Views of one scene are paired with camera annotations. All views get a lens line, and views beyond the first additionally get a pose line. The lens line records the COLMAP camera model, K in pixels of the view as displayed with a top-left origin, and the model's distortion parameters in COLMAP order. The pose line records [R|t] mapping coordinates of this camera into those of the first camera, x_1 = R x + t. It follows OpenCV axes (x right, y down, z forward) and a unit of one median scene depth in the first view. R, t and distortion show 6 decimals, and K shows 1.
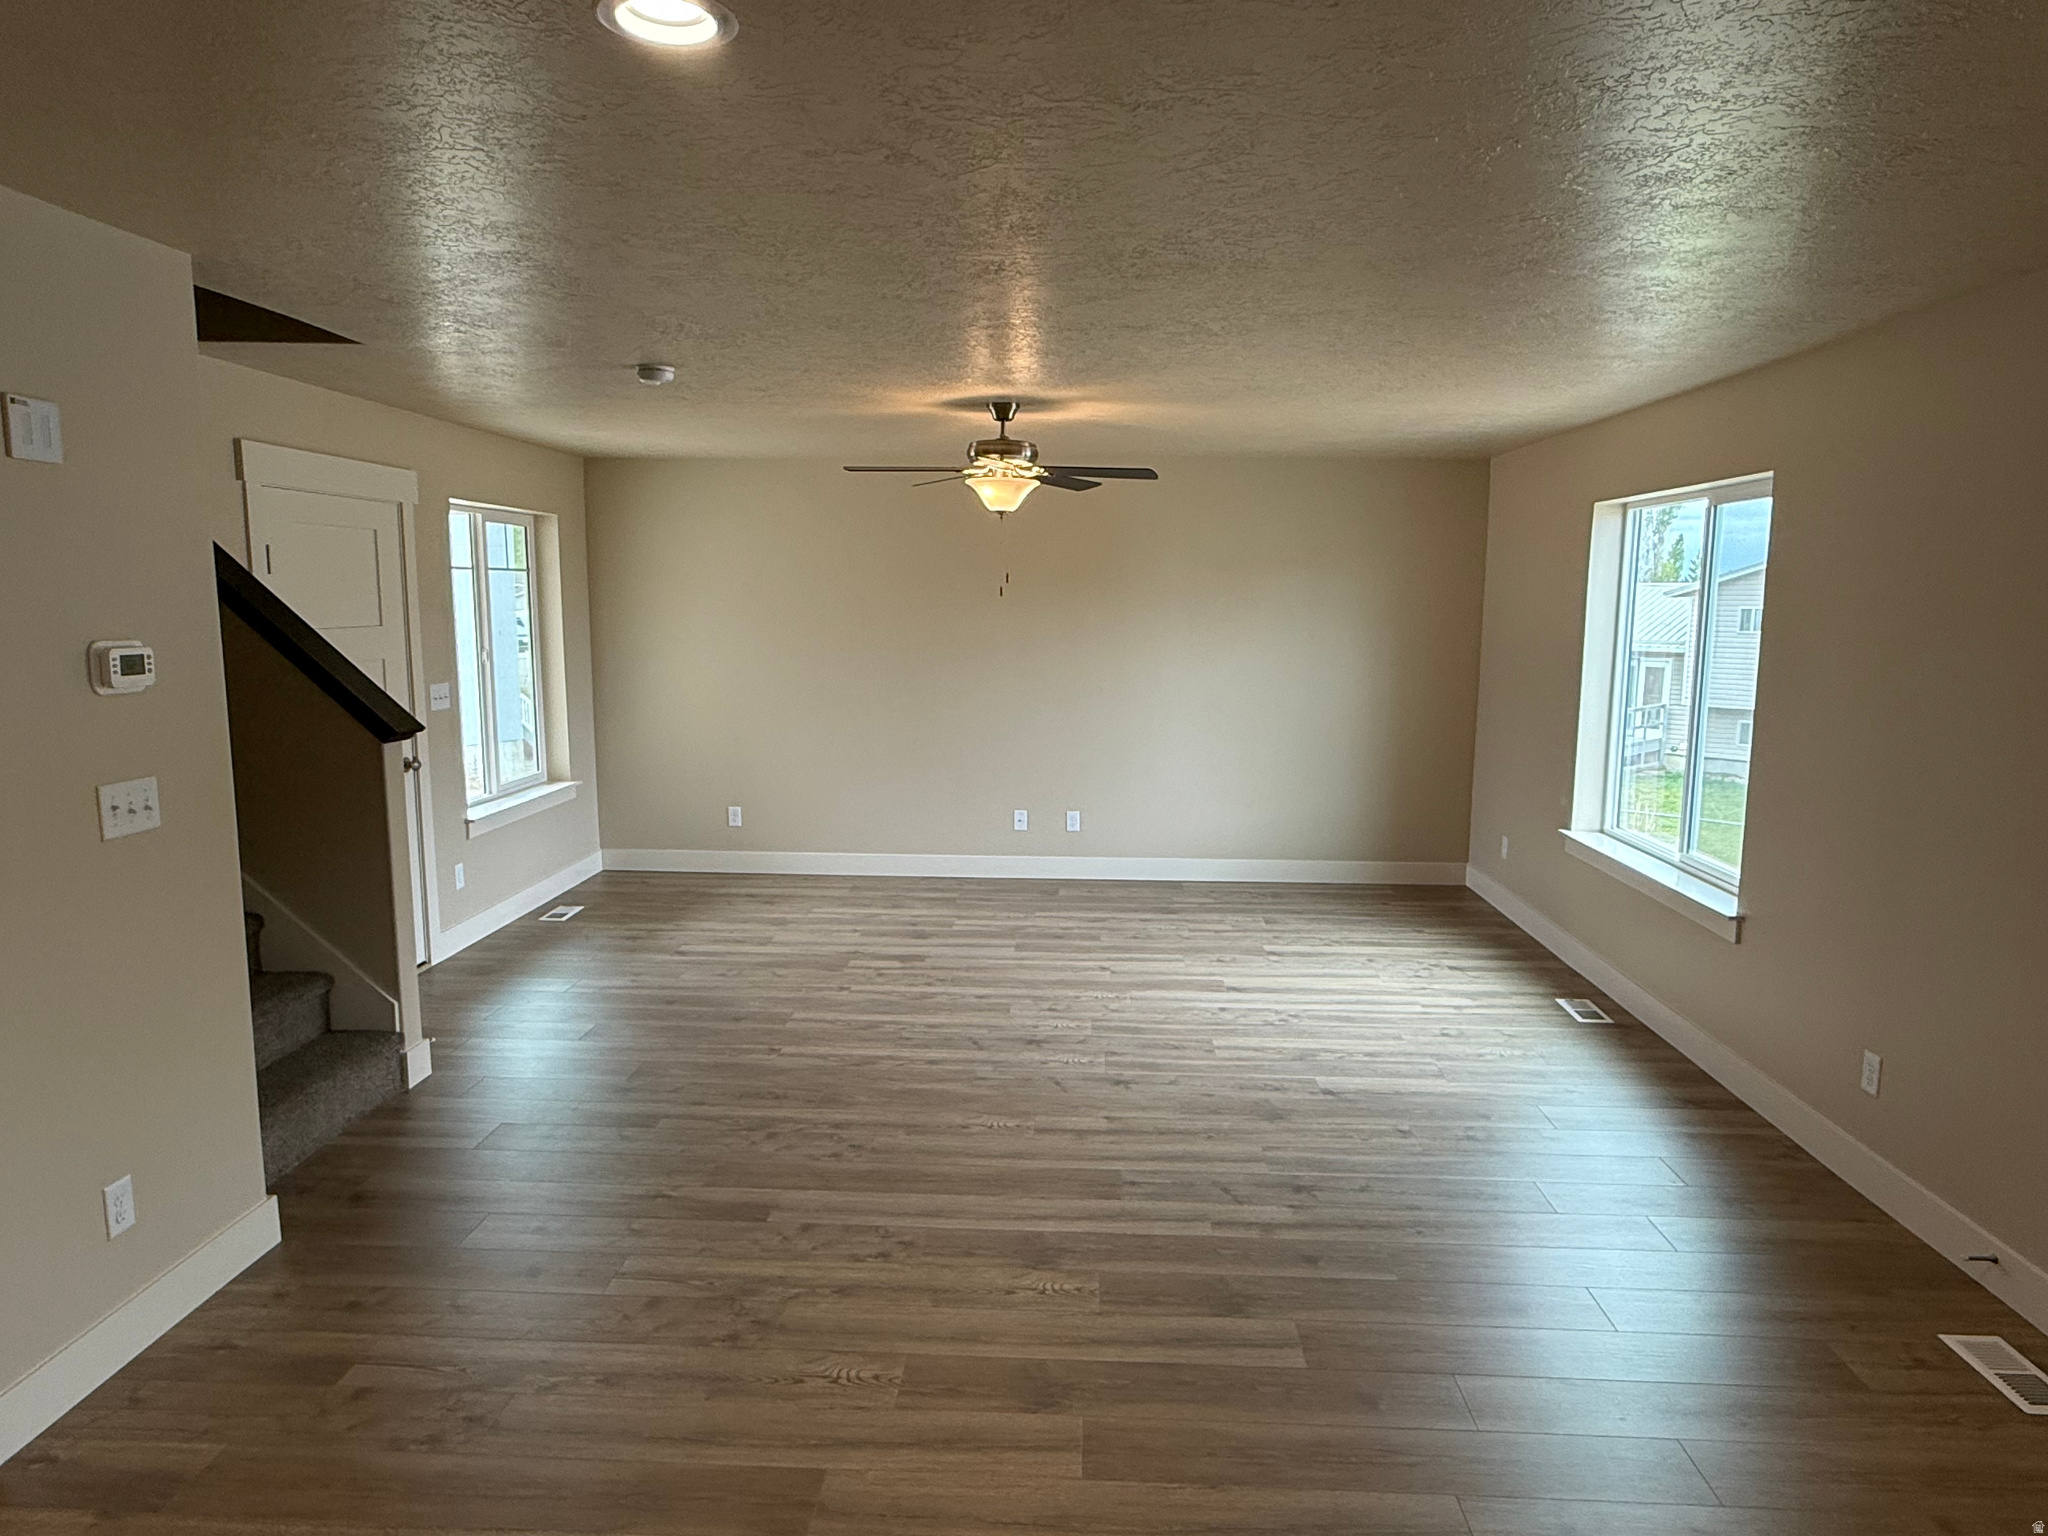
lens RADIAL K [[1260.3, 0, 1024.0], [0, 1260.3, 768.0], [0, 0, 1]] dist [0.006980, -0.001889]
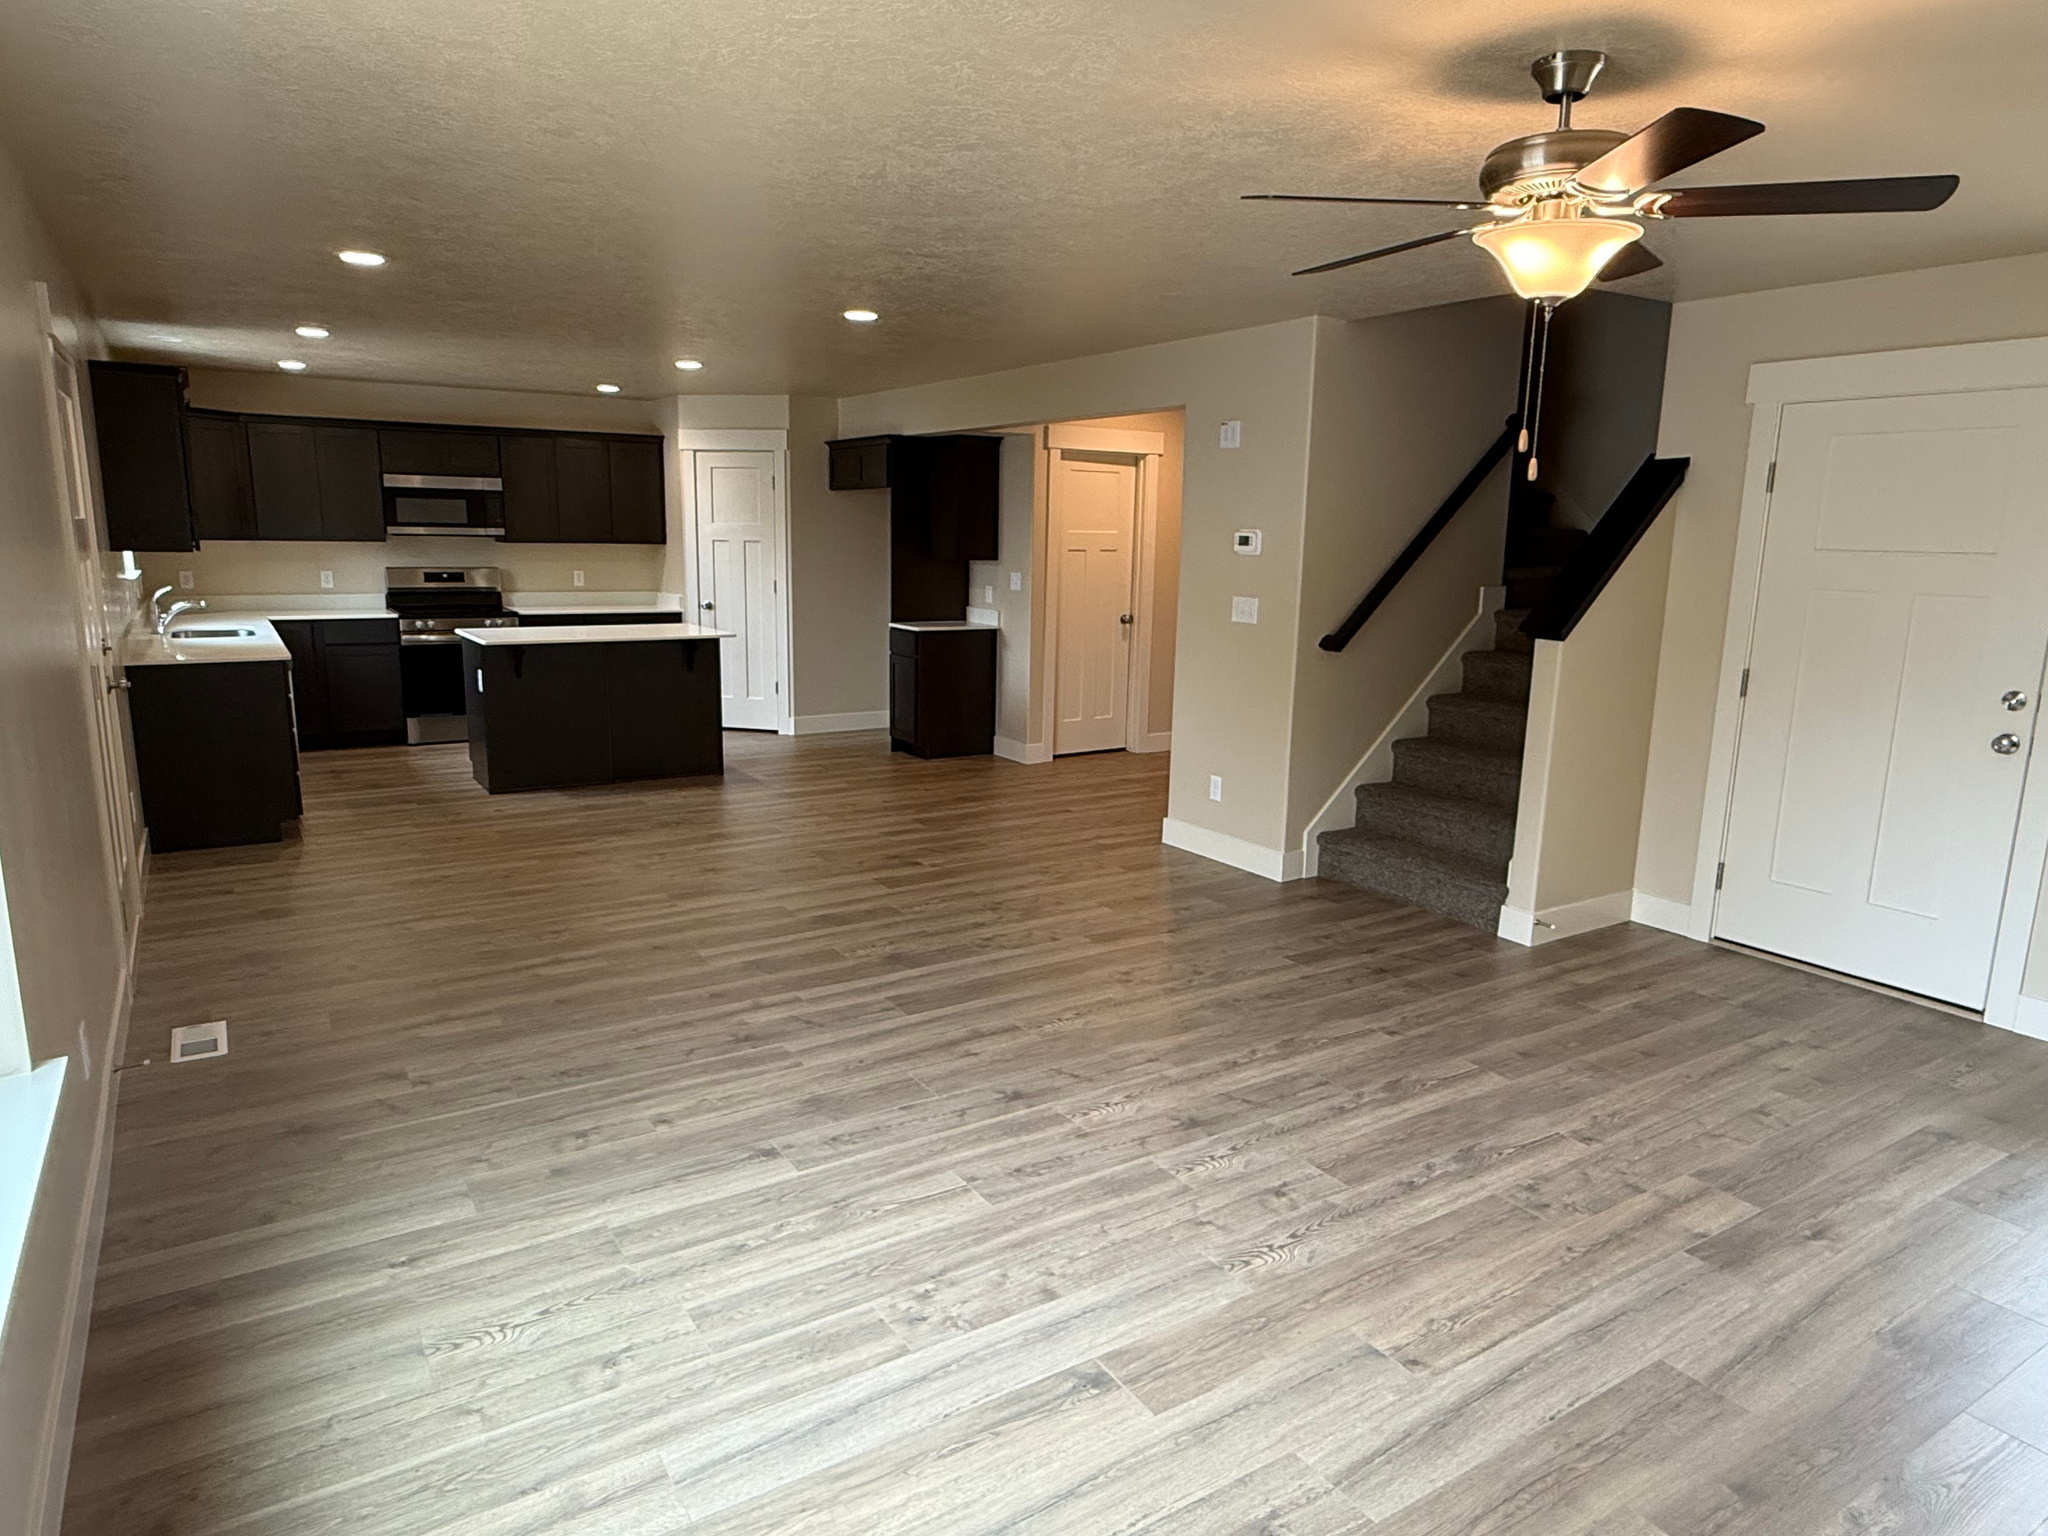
lens RADIAL K [[1260.3, 0, 1024.0], [0, 1260.3, 768.0], [0, 0, 1]] dist [0.006980, -0.001889]
pose [[-0.809606, 0.089476, -0.580114, 0.483028], [-0.104532, 0.950536, 0.292495, -0.171294], [0.577591, 0.297447, -0.760207, 1.443905]]
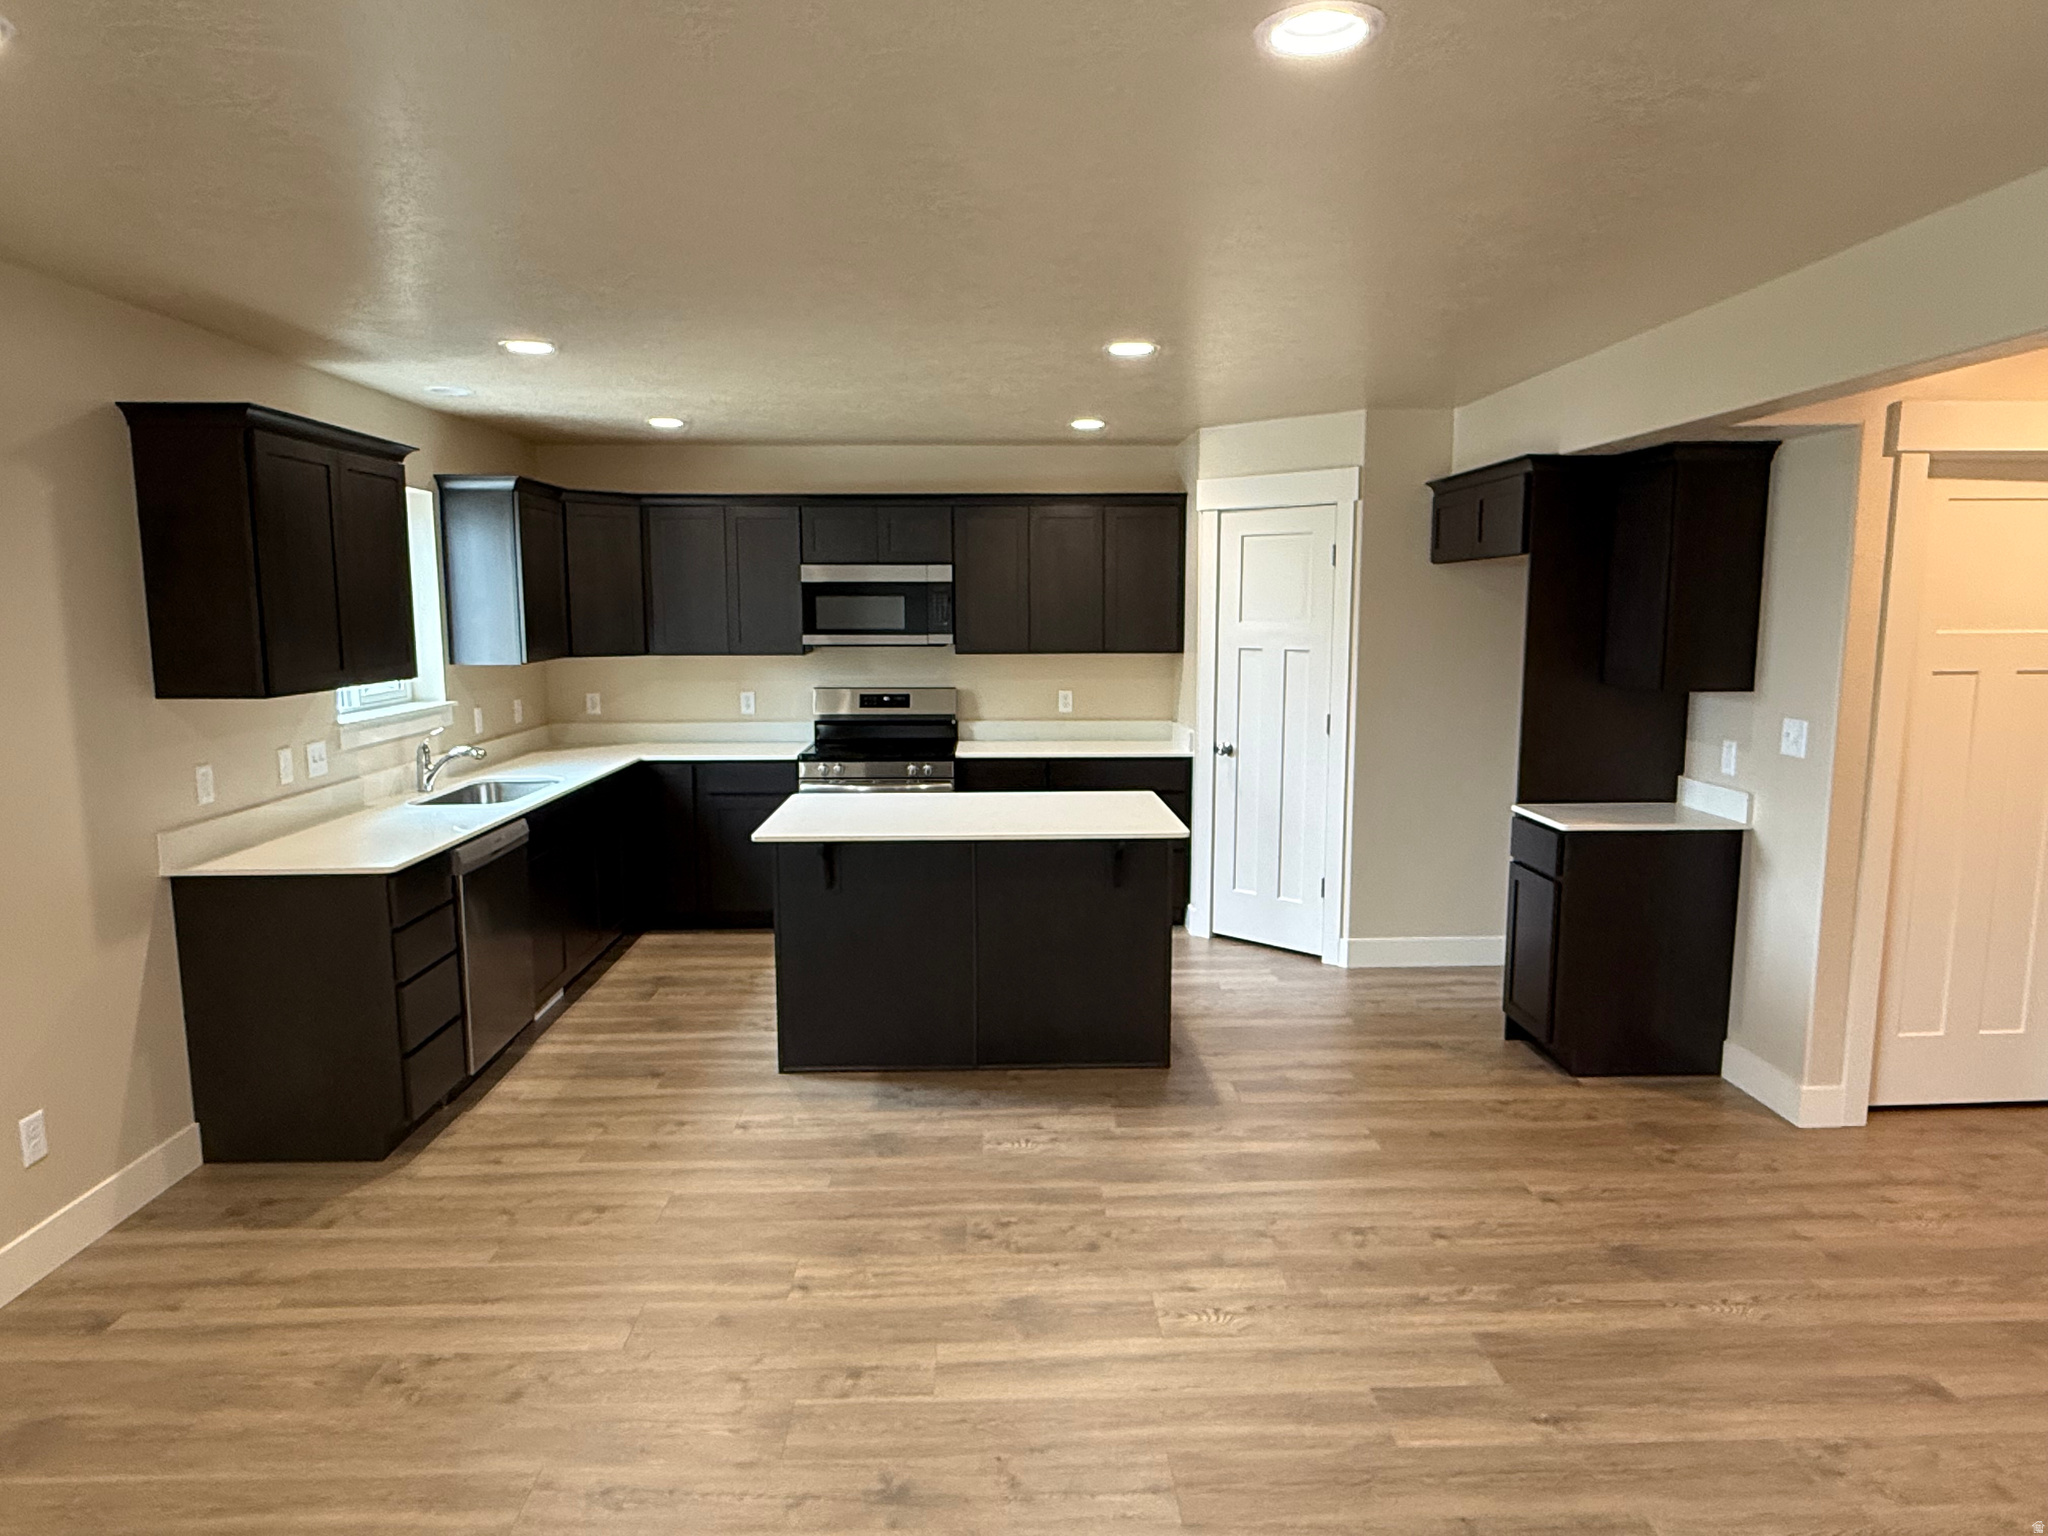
lens RADIAL K [[1260.3, 0, 1024.0], [0, 1260.3, 768.0], [0, 0, 1]] dist [0.006980, -0.001889]
pose [[-0.996349, 0.008160, -0.084987, 0.034603], [-0.014740, 0.964034, 0.265370, -0.099939], [0.084096, 0.265653, -0.960394, 0.797435]]
